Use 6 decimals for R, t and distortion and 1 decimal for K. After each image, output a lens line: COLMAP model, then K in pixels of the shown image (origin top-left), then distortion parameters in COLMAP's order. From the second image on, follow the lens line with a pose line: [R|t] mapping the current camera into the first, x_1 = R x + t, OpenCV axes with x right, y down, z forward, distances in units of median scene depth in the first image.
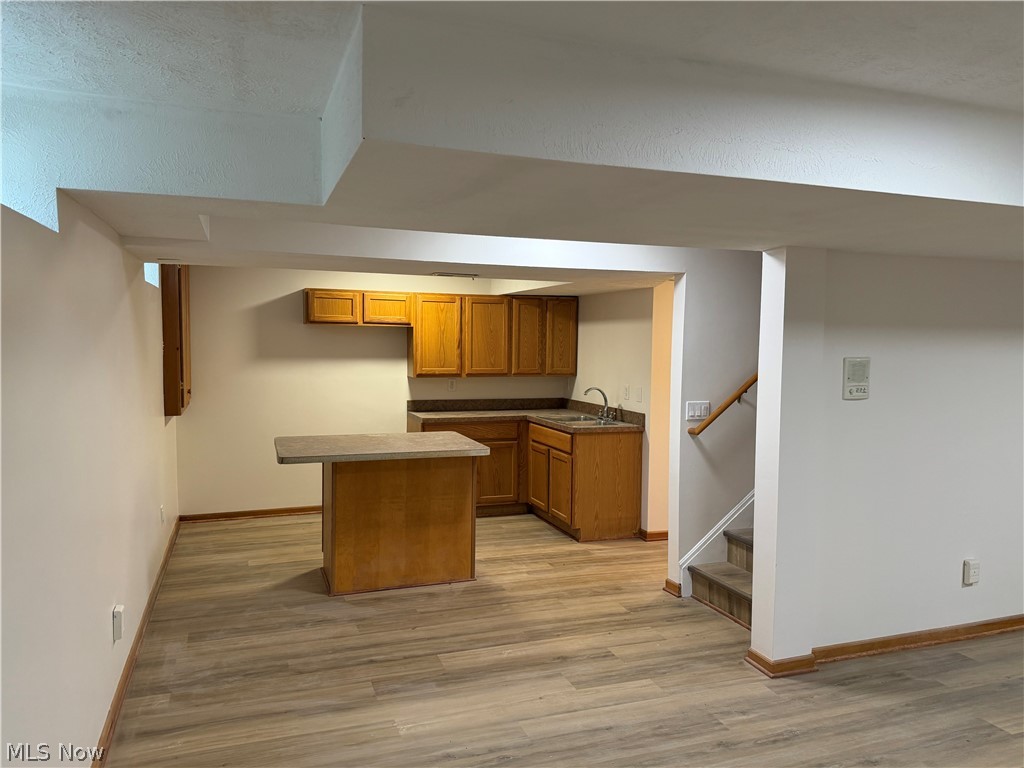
lens RADIAL K [[720.5, 0, 512.0], [0, 720.5, 384.0], [0, 0, 1]] dist [0.009199, -0.000267]
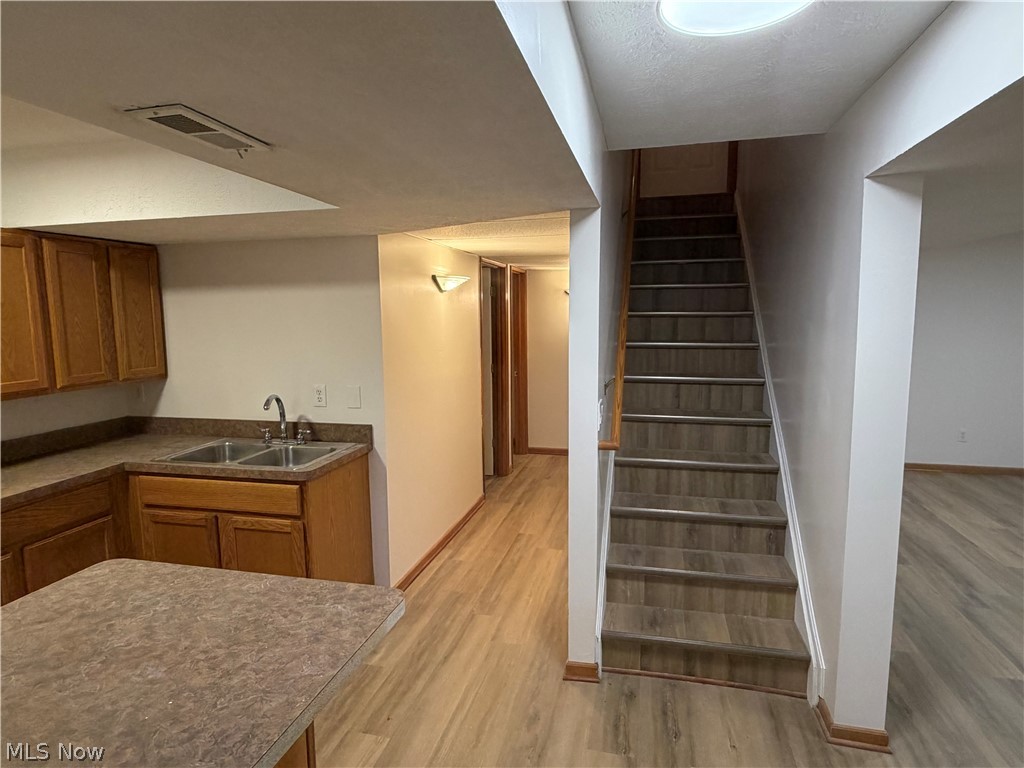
lens RADIAL K [[597.9, 0, 512.0], [0, 597.9, 384.0], [0, 0, 1]] dist [-0.004716, -0.001160]
pose [[0.548792, -0.116359, 0.827822, -0.195891], [0.070405, 0.993181, 0.092928, -0.038061], [-0.832989, 0.007284, 0.553241, 0.564400]]
